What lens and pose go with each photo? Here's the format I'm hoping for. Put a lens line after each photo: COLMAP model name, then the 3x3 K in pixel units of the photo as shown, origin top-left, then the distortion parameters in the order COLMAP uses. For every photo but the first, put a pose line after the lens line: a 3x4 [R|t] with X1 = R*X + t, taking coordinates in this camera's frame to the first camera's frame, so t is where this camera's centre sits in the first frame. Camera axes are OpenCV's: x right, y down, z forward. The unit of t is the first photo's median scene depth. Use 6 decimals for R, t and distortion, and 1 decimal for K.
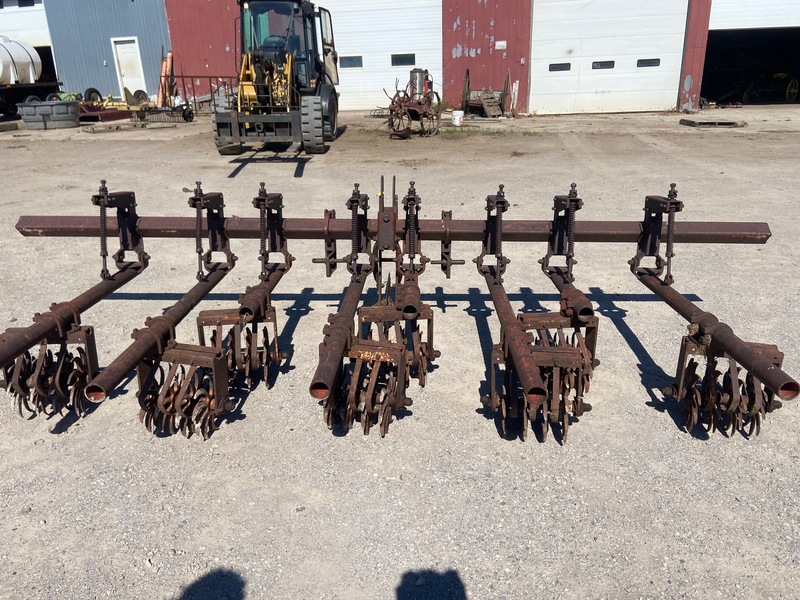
lens RADIAL K [[600.1, 0, 395.9], [0, 600.1, 295.7], [0, 0, 1]] dist [0.129802, -0.162179]
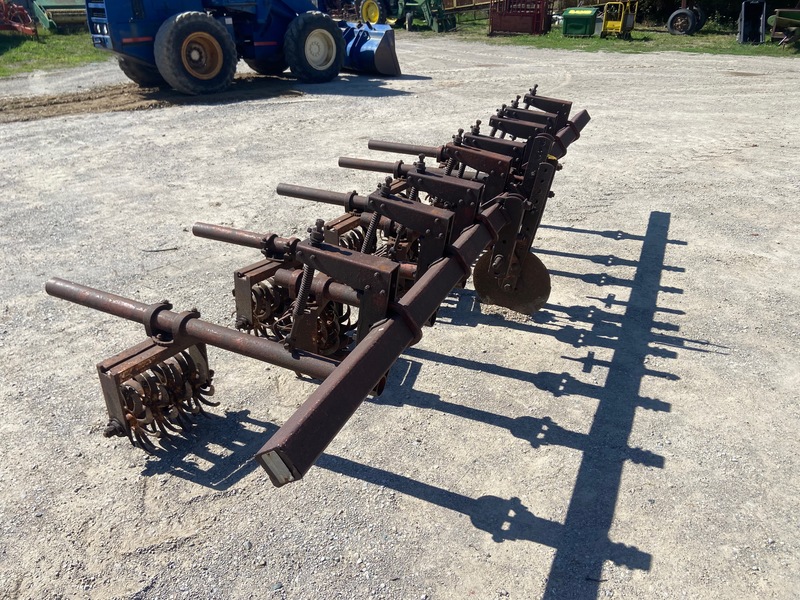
lens RADIAL K [[600.1, 0, 395.9], [0, 600.1, 295.7], [0, 0, 1]] dist [0.129802, -0.162179]
pose [[-0.373560, 0.420833, -0.826651, 0.187948], [-0.316809, 0.779698, 0.540095, -0.092742], [0.871829, 0.463648, -0.157941, 0.239083]]
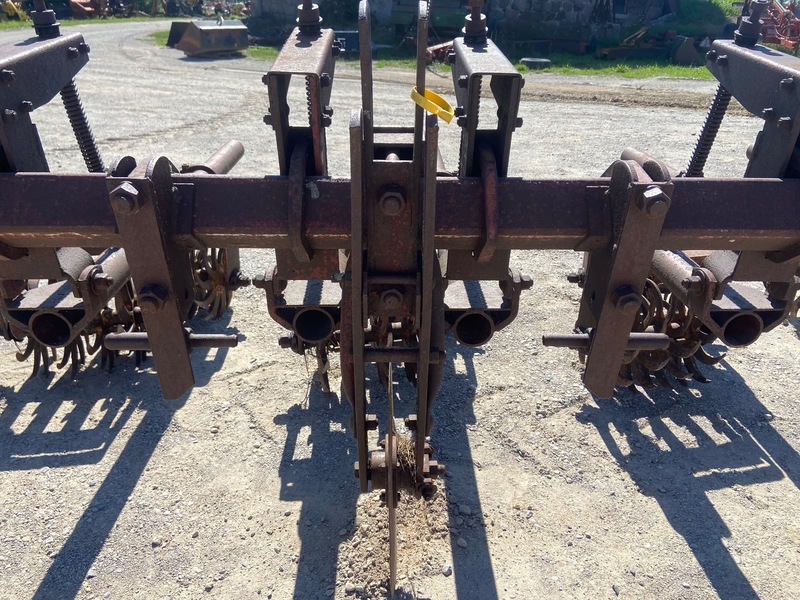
lens RADIAL K [[592.0, 0, 404.4], [0, 592.0, 300.1], [0, 0, 1]] dist [0.126997, -0.152406]
pose [[-0.997999, 0.011540, -0.062171, -0.000087], [-0.036230, 0.701477, 0.711771, -0.062044], [0.051825, 0.712599, -0.699655, 0.274838]]
